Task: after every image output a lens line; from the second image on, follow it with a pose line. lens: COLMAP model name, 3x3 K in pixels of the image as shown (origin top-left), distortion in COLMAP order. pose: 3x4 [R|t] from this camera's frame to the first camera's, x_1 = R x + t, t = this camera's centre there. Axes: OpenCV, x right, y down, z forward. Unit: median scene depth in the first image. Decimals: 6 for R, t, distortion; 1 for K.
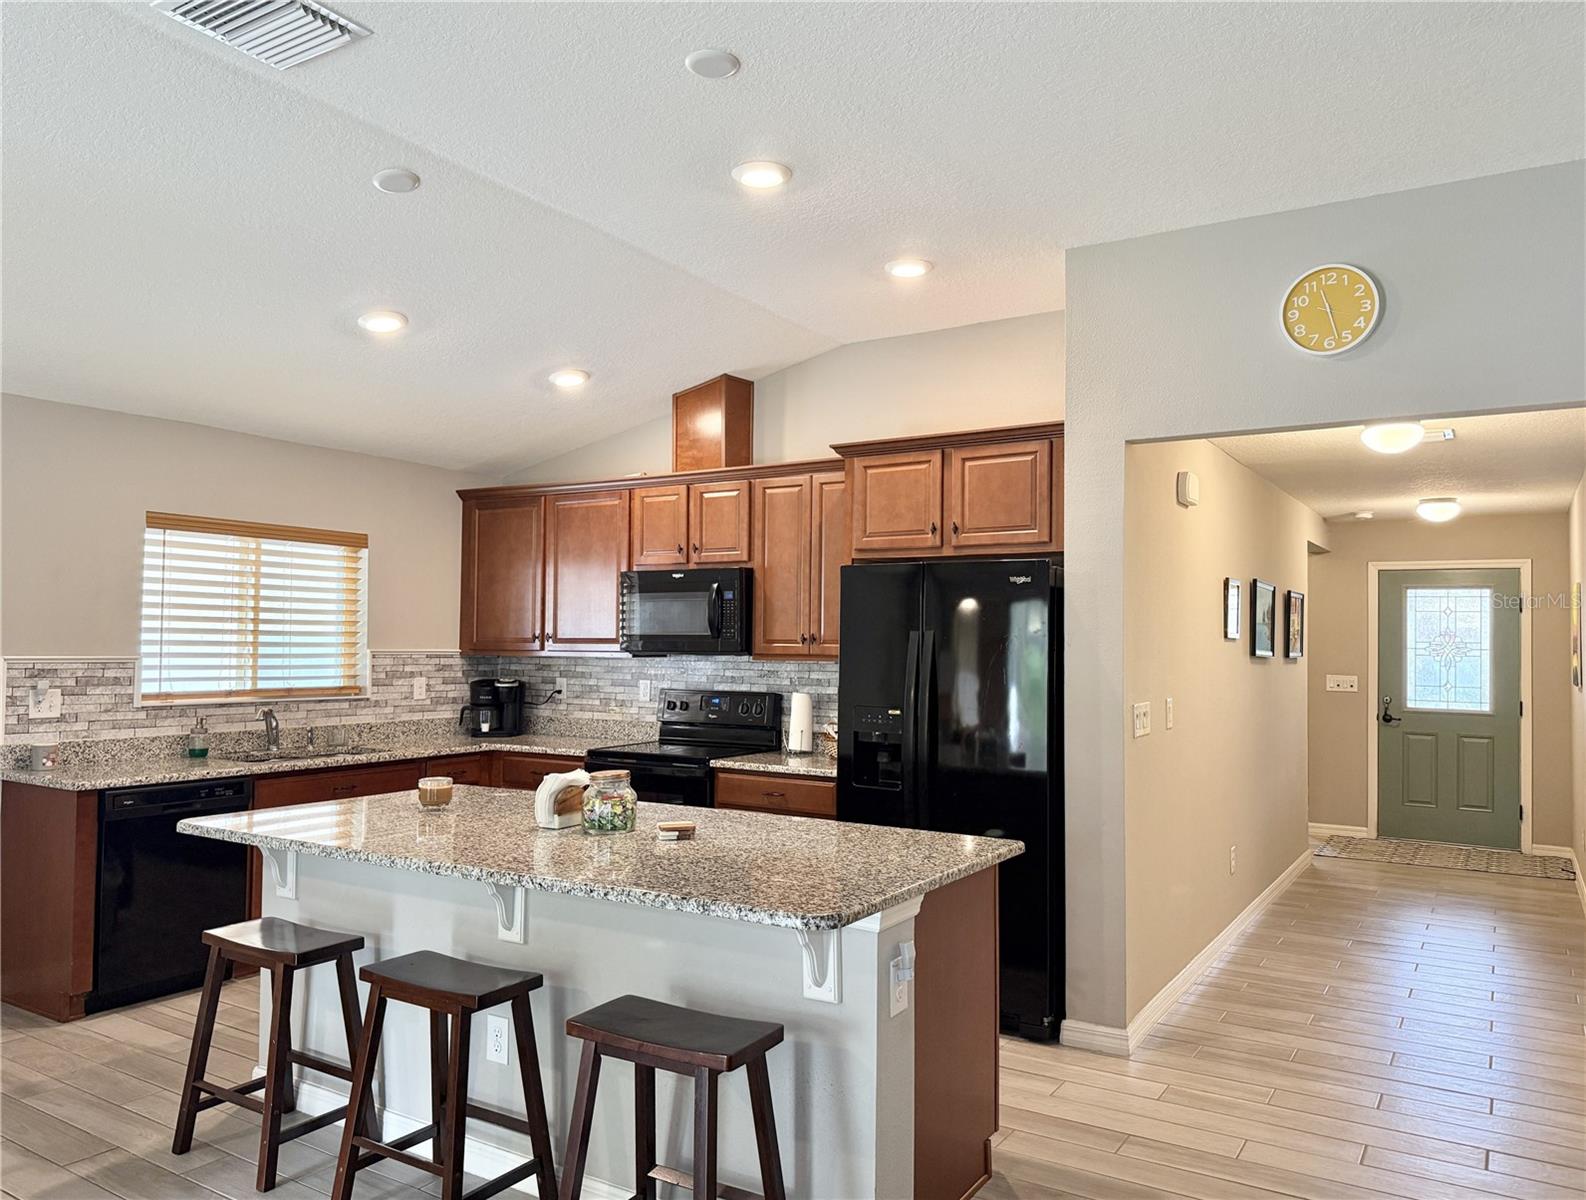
lens RADIAL K [[1128.4, 0, 793.0], [0, 1128.4, 600.0], [0, 0, 1]] dist [0.108180, -0.197071]
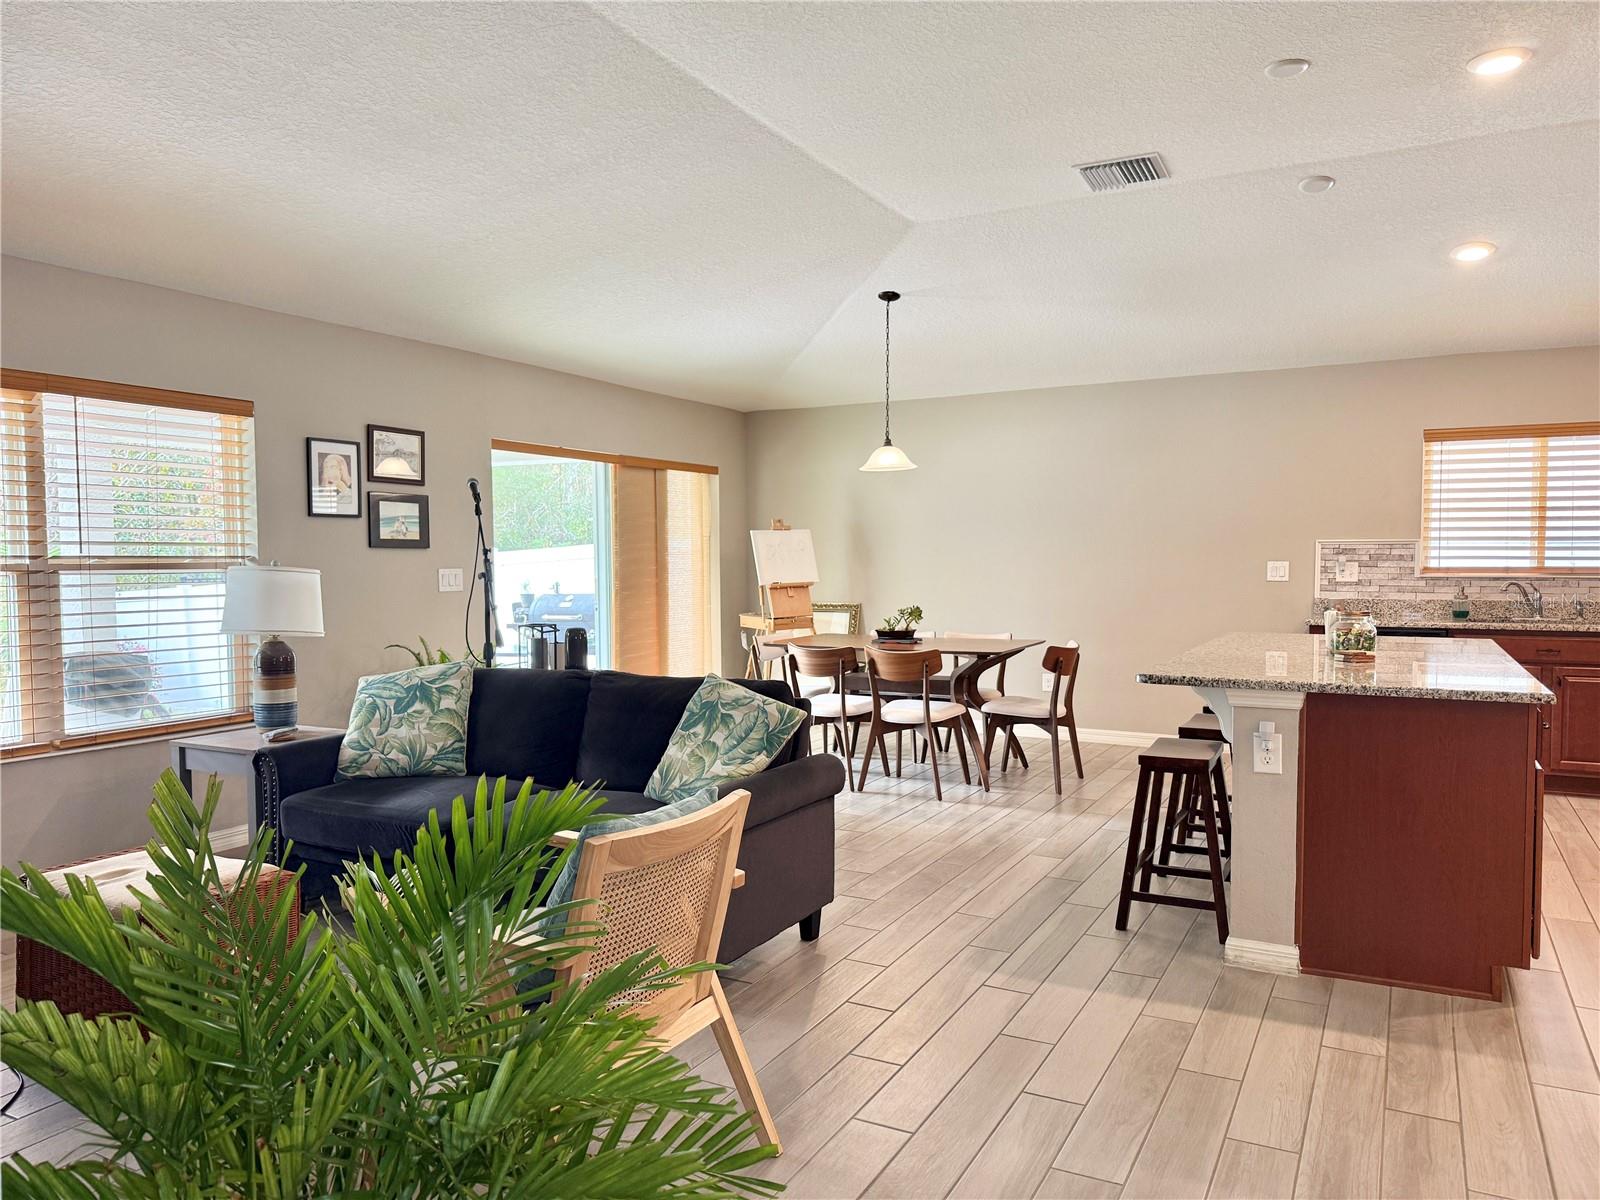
lens RADIAL K [[1143.0, 0, 830.8], [0, 1143.0, 597.0], [0, 0, 1]] dist [0.071178, -0.067148]
pose [[0.088674, 0.027947, -0.995669, 0.655895], [0.042680, 0.998582, 0.031830, 0.040177], [0.995146, -0.045318, 0.087355, 0.176111]]
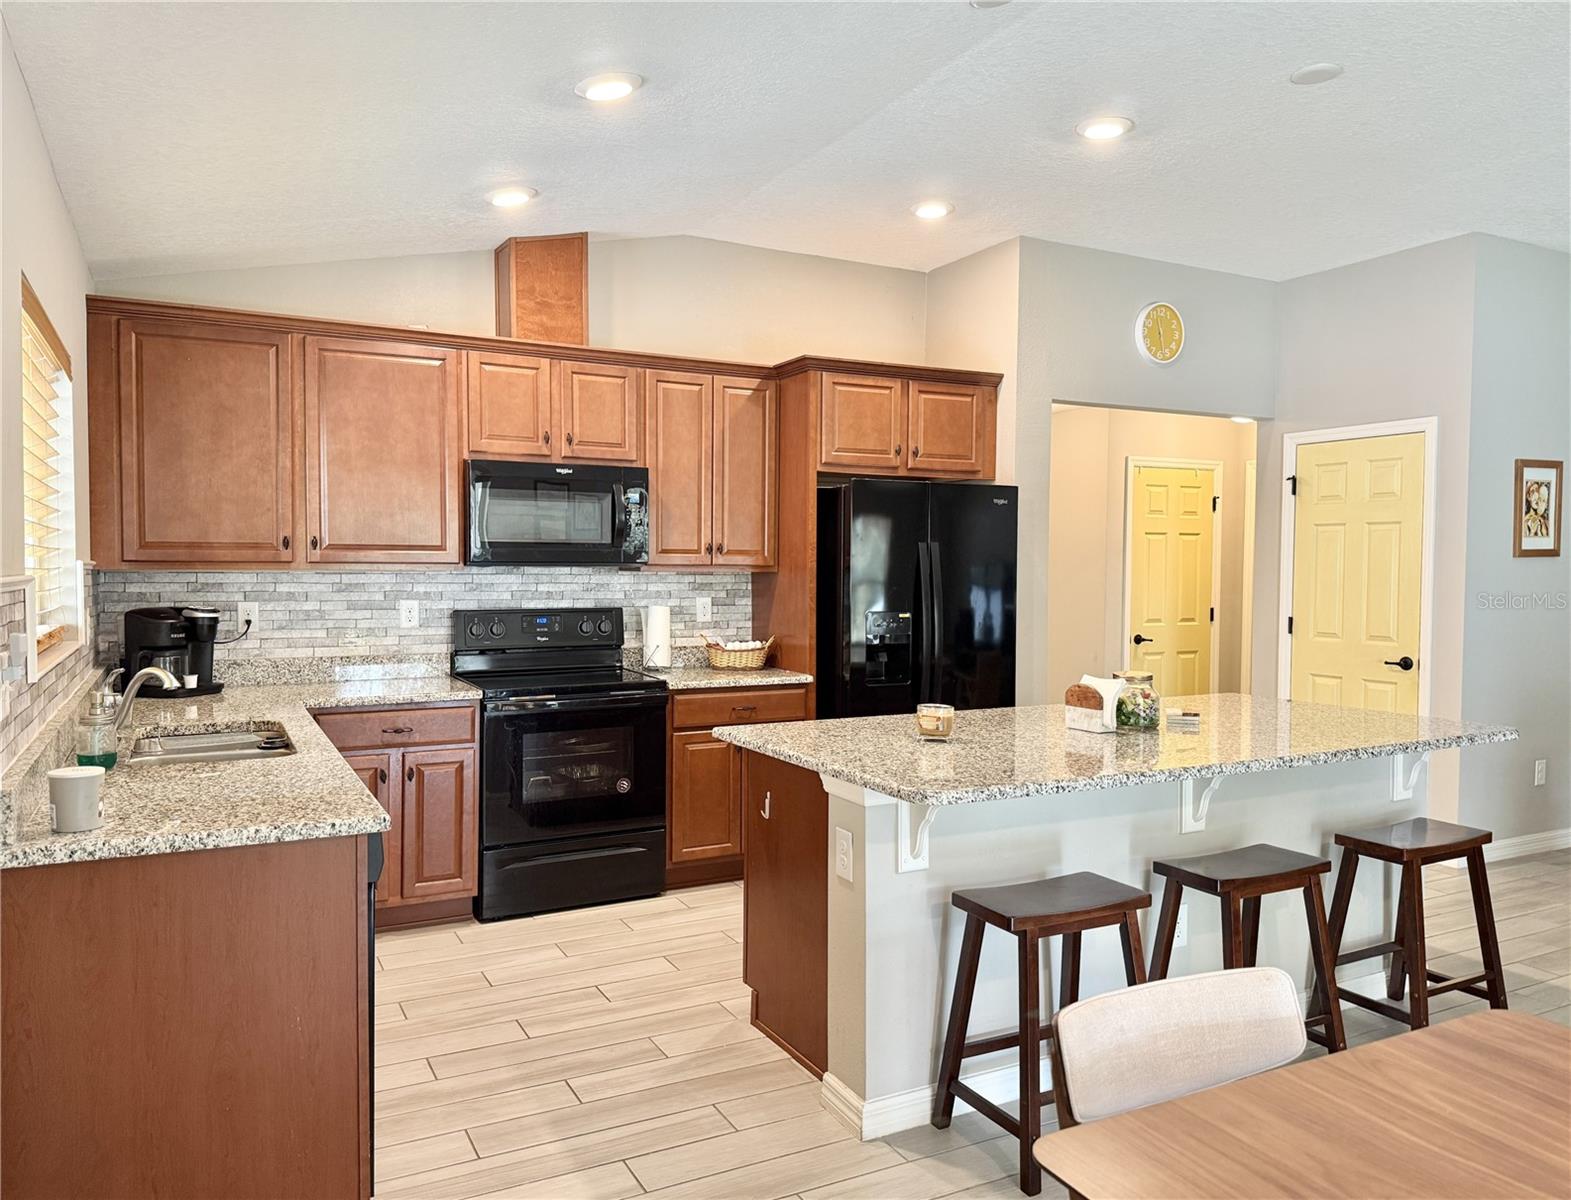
lens RADIAL K [[1127.8, 0, 785.5], [0, 1127.8, 600.0], [0, 0, 1]] dist [0.111807, -0.167081]
pose [[0.504647, -0.032920, 0.862698, -0.750264], [-0.035228, 0.997655, 0.058678, 0.018529], [-0.862606, -0.060003, 0.502304, 0.441638]]
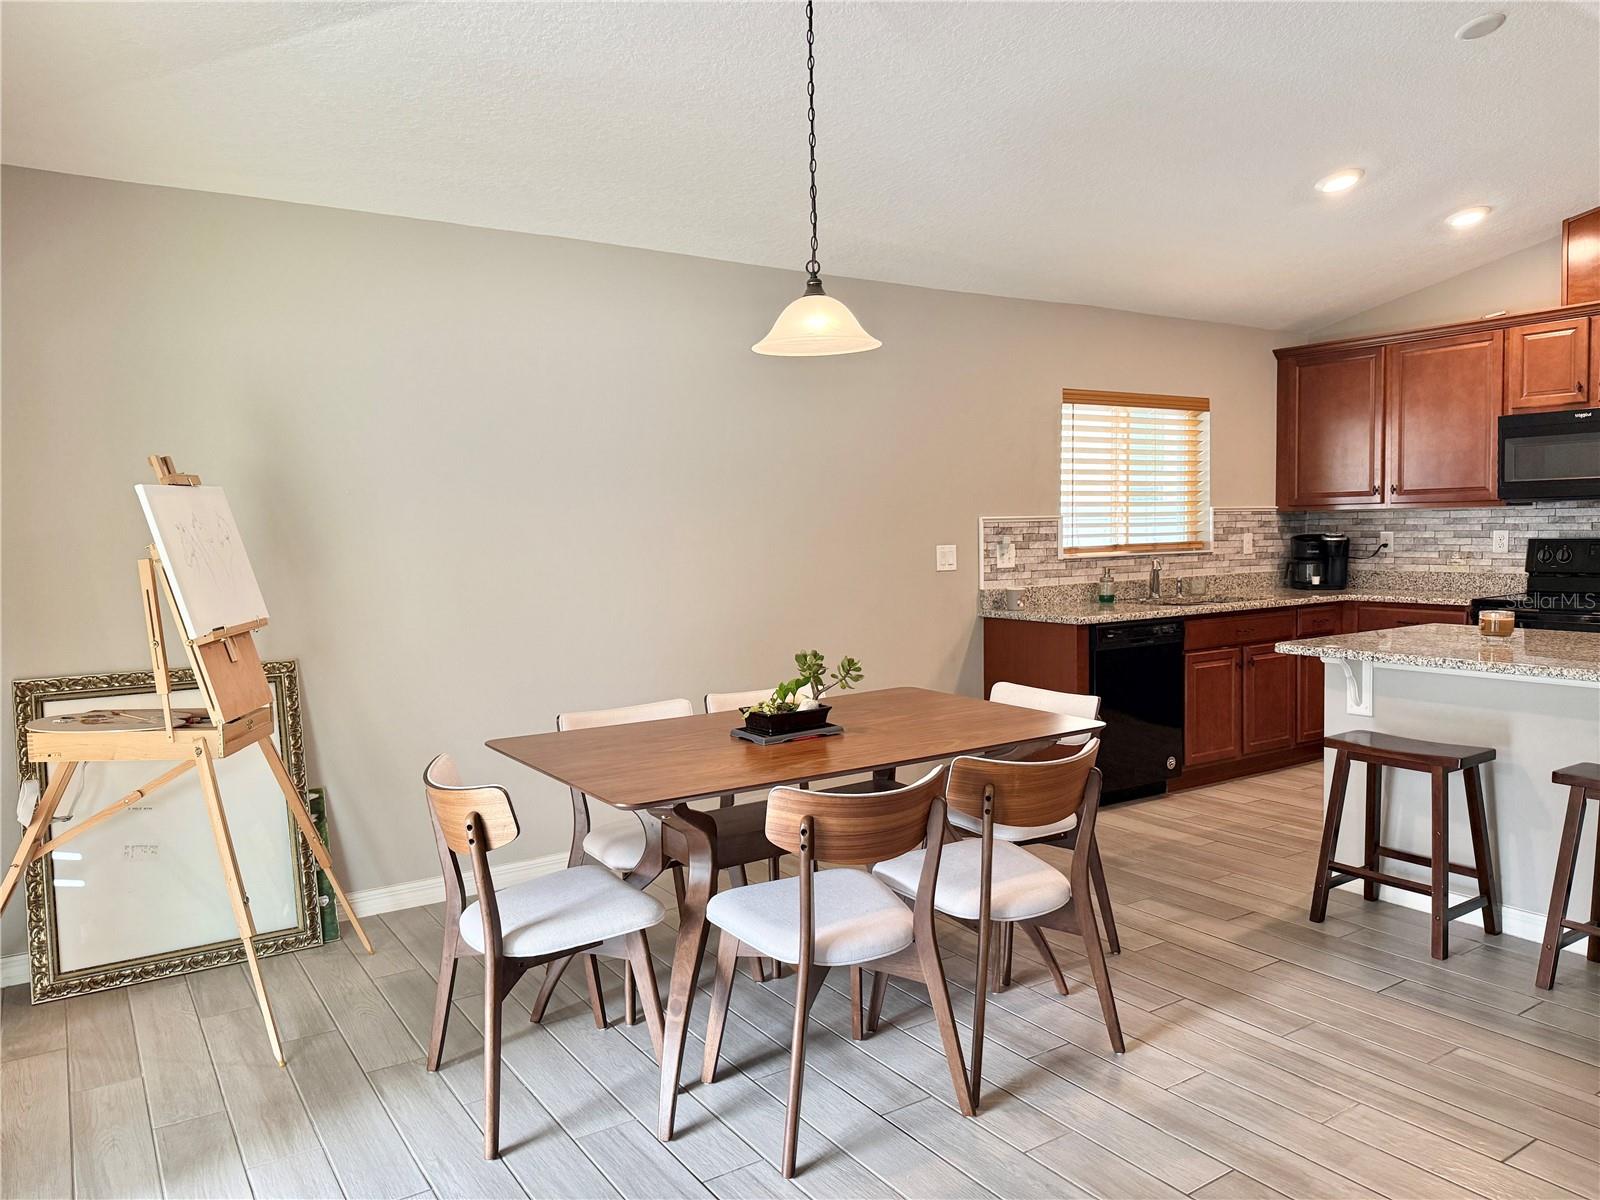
lens RADIAL K [[1143.0, 0, 830.8], [0, 1143.0, 597.0], [0, 0, 1]] dist [0.071178, -0.067148]
pose [[0.919413, -0.001093, -0.393292, -0.299183], [0.042365, 0.994453, 0.096273, 0.008762], [0.391005, -0.105176, 0.914359, -0.148831]]
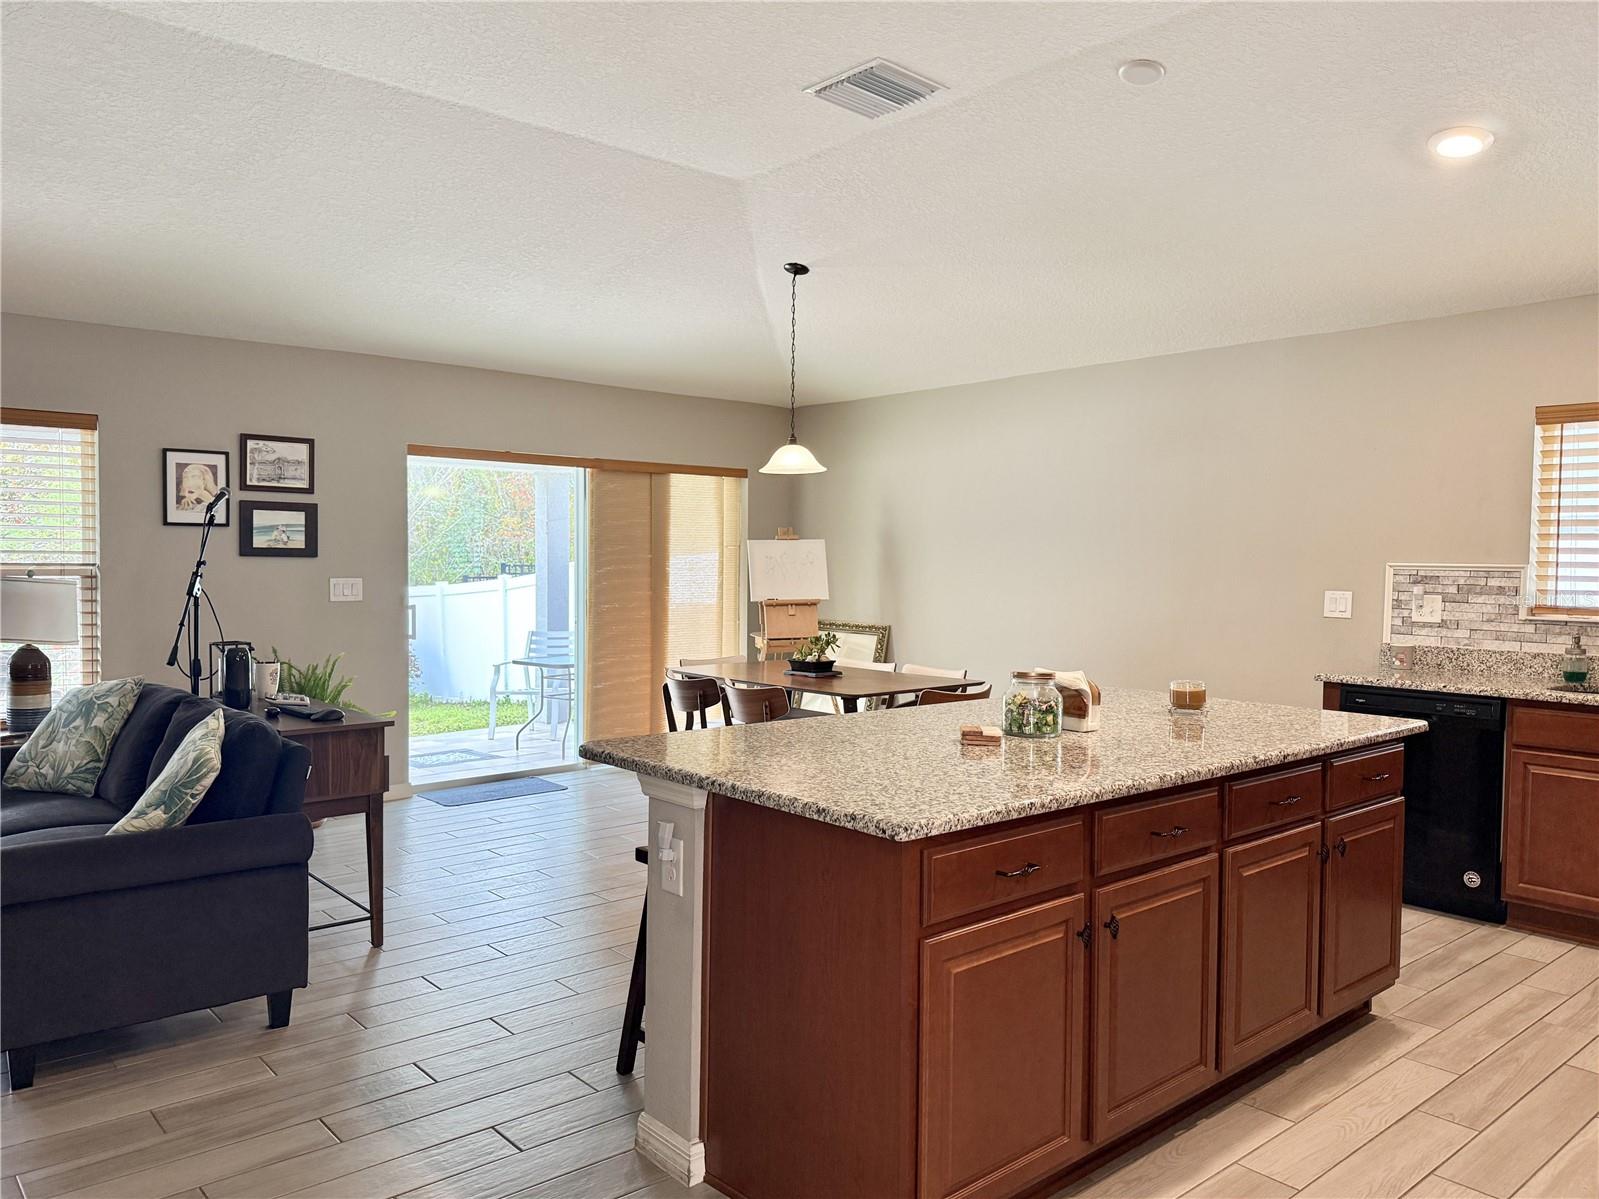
lens RADIAL K [[1196.6, 0, 799.5], [0, 1196.6, 599.5], [0, 0, 1]] dist [0.067268, -0.088389]
pose [[-0.282131, 0.024134, -0.959072, 0.492893], [0.022586, 0.999574, 0.018509, 0.041558], [0.959110, -0.016440, -0.282556, 0.648025]]
